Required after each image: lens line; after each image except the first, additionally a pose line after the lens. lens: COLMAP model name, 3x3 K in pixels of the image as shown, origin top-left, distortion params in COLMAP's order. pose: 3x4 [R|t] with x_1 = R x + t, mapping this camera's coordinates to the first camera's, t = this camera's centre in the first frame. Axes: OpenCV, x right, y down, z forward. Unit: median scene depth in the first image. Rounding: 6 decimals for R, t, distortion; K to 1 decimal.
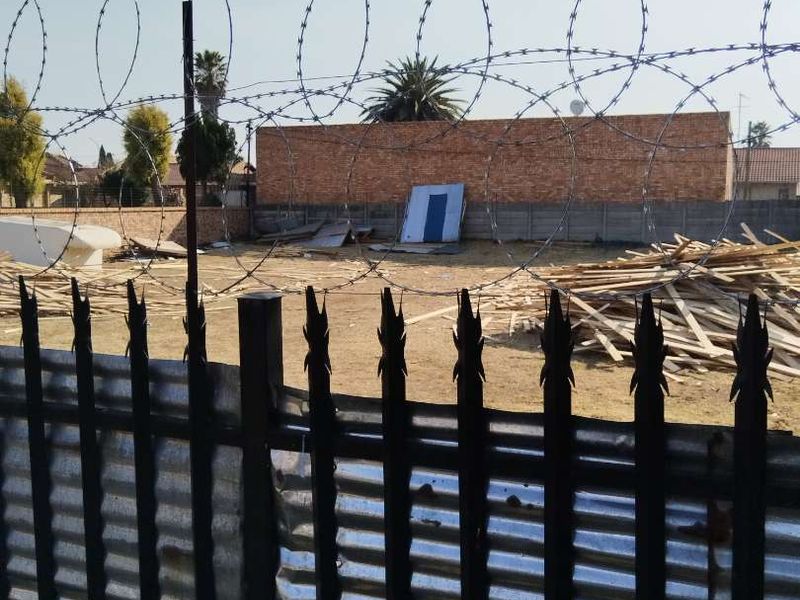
lens RADIAL K [[852.2, 0, 402.3], [0, 852.2, 304.9], [0, 0, 1]] dist [-0.007586, 0.000000]
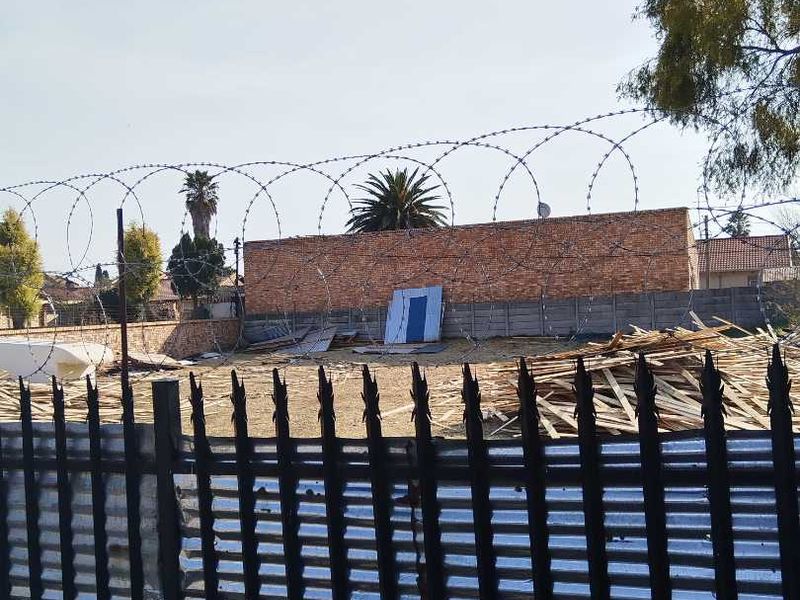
lens RADIAL K [[852.2, 0, 401.2], [0, 852.2, 296.7], [0, 0, 1]] dist [-0.007586, 0.000000]
pose [[0.998879, -0.047064, 0.005006, 0.250061], [0.047316, 0.990509, -0.129045, 0.055824], [0.001115, 0.129137, 0.991626, -0.569953]]
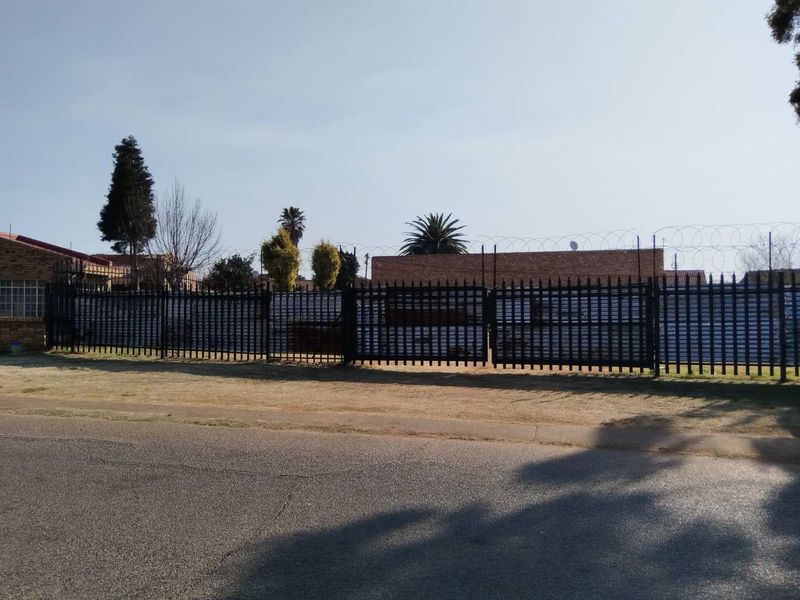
lens RADIAL K [[638.4, 0, 400.3], [0, 638.4, 300.7], [0, 0, 1]] dist [-0.002498, -0.001504]
pose [[0.998304, 0.002929, 0.058136, -3.217108], [0.005233, 0.990174, -0.139743, 0.844547], [-0.057974, 0.139811, 0.988480, -3.587352]]
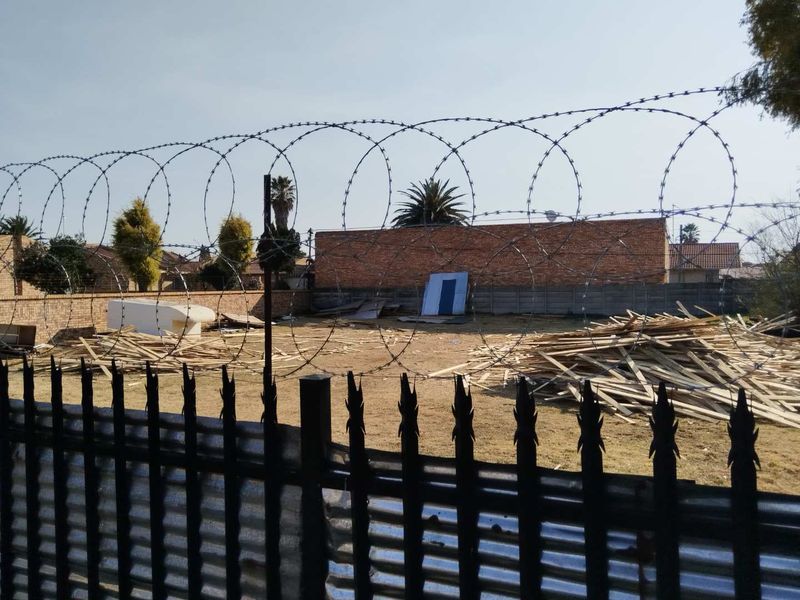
lens RADIAL K [[638.4, 0, 405.3], [0, 638.4, 300.6], [0, 0, 1]] dist [-0.002498, -0.001504]
pose [[0.999601, -0.005291, -0.027763, 0.010110], [0.002651, 0.995545, -0.094251, -0.031579], [0.028138, 0.094140, 0.995161, -0.053972]]
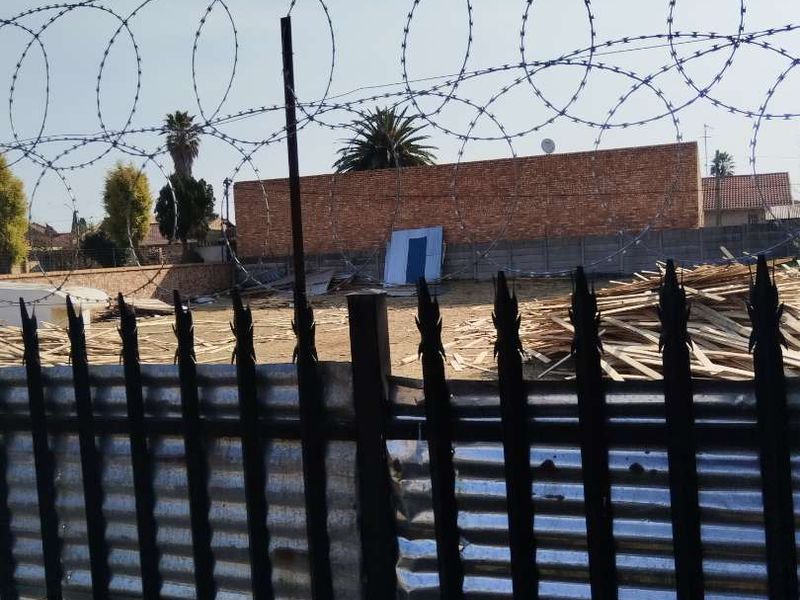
lens RADIAL K [[852.2, 0, 402.4], [0, 852.2, 300.4], [0, 0, 1]] dist [-0.007586, 0.000000]
pose [[0.997895, -0.058688, 0.027585, -0.132908], [0.060260, 0.996371, -0.060121, 0.055542], [-0.023957, 0.061656, 0.997810, -0.033032]]
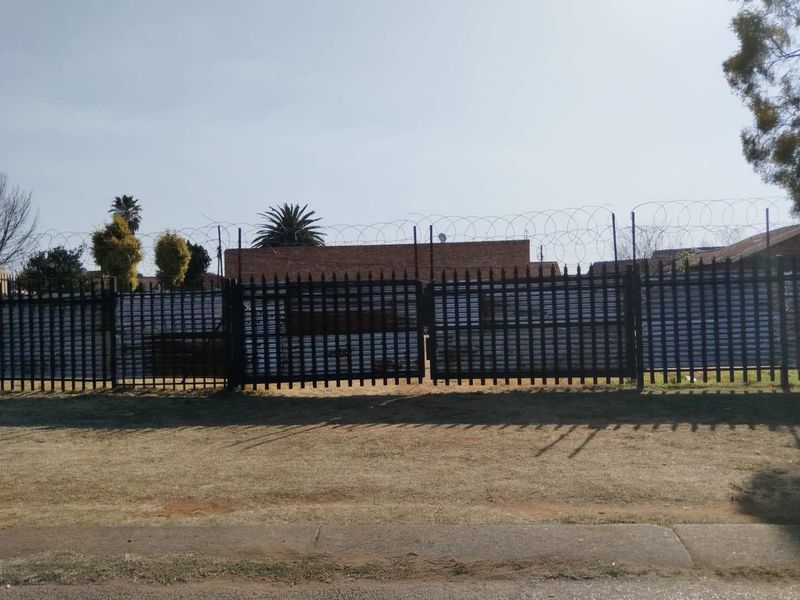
lens RADIAL K [[638.4, 0, 403.7], [0, 638.4, 300.0], [0, 0, 1]] dist [-0.002498, -0.001504]
pose [[0.954571, -0.021002, 0.297244, -3.526586], [0.060579, 0.990360, -0.124569, 0.608215], [-0.291762, 0.136917, 0.946641, -2.139082]]
